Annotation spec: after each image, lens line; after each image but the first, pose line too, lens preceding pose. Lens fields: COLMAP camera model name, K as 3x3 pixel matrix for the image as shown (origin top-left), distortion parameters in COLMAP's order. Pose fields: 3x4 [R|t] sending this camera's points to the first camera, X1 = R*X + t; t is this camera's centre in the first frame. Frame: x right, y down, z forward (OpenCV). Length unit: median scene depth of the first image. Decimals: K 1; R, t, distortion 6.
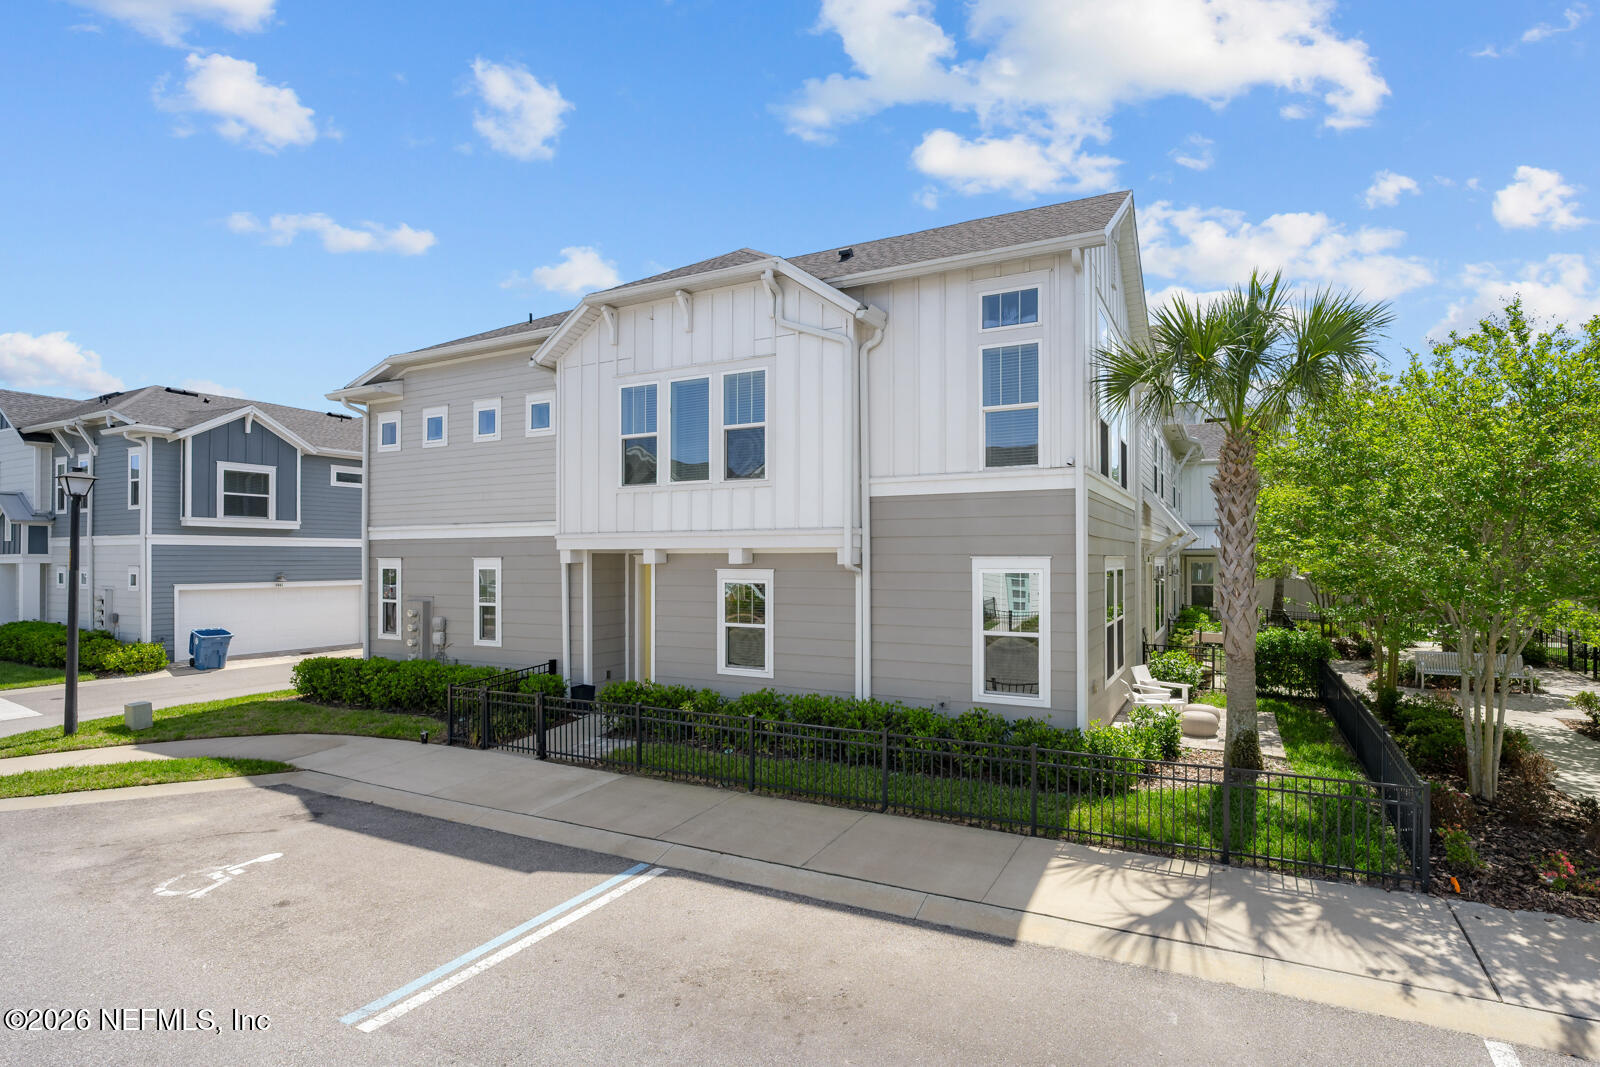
lens RADIAL K [[680.1, 0, 800.0], [0, 680.1, 533.5], [0, 0, 1]] dist [-0.002745, -0.000388]
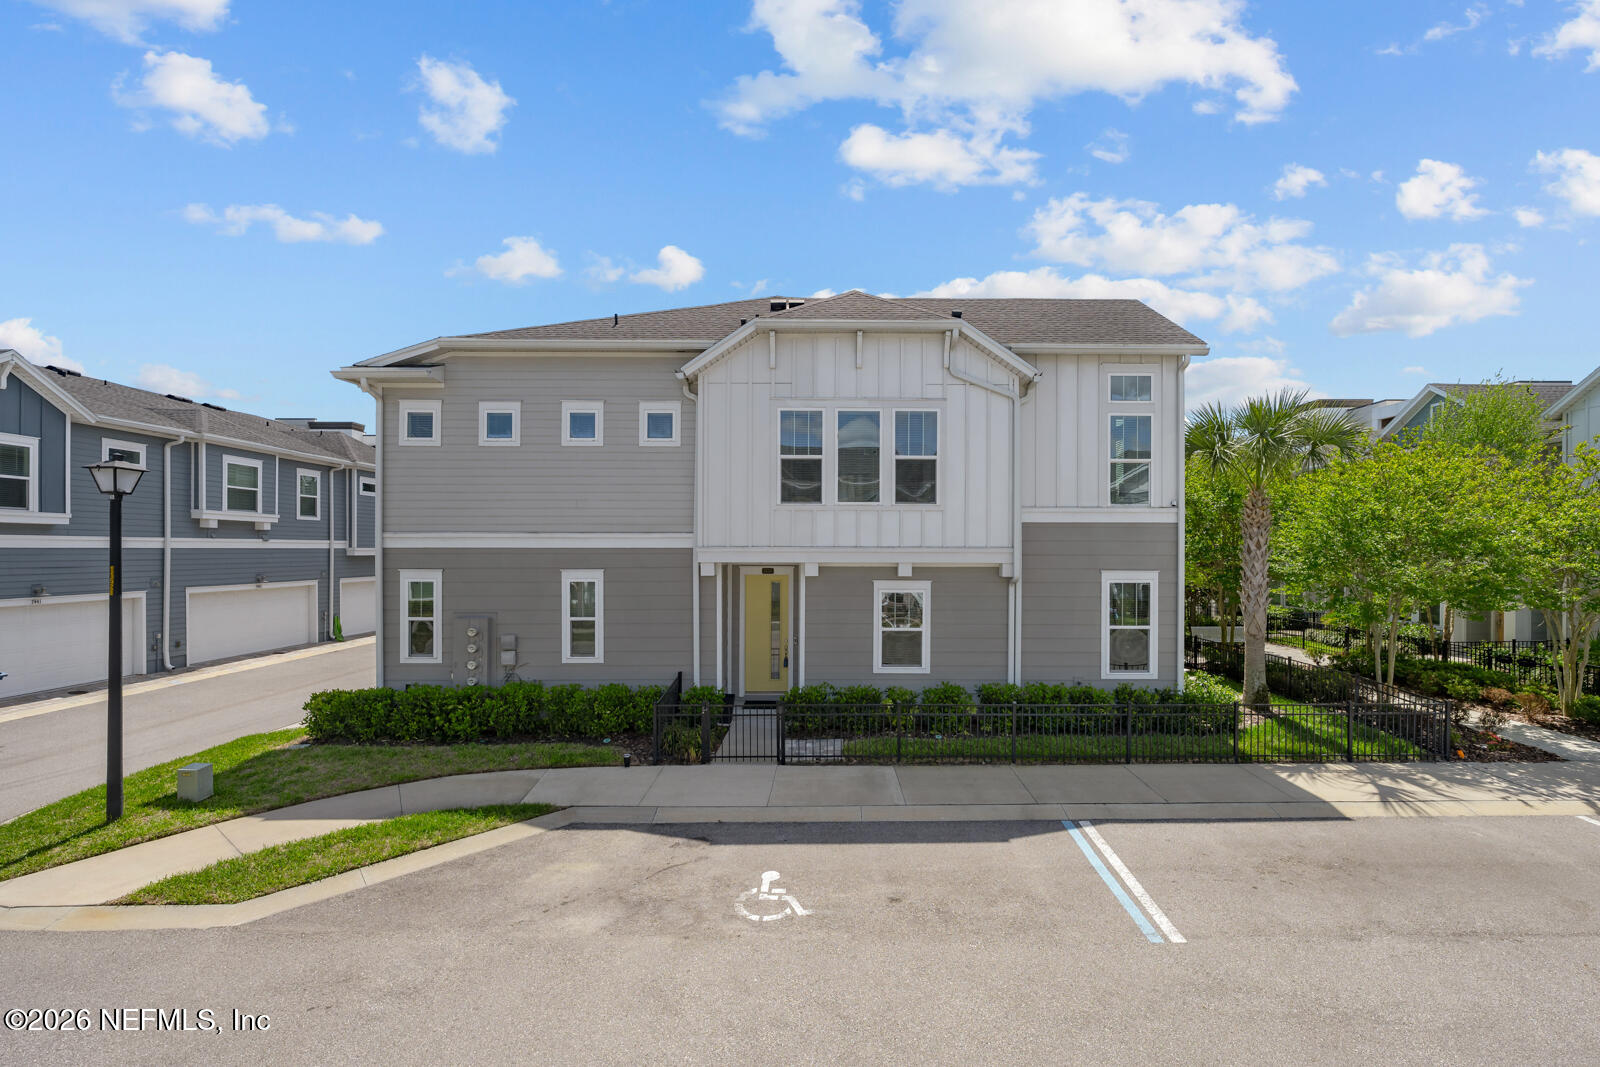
lens RADIAL K [[646.3, 0, 858.6], [0, 646.3, 537.6], [0, 0, 1]] dist [0.002792, 0.000289]
pose [[0.913419, 0.013979, 0.406781, -0.628359], [-0.017004, 0.999848, 0.003822, -0.024255], [-0.406666, -0.010408, 0.913518, 0.032380]]
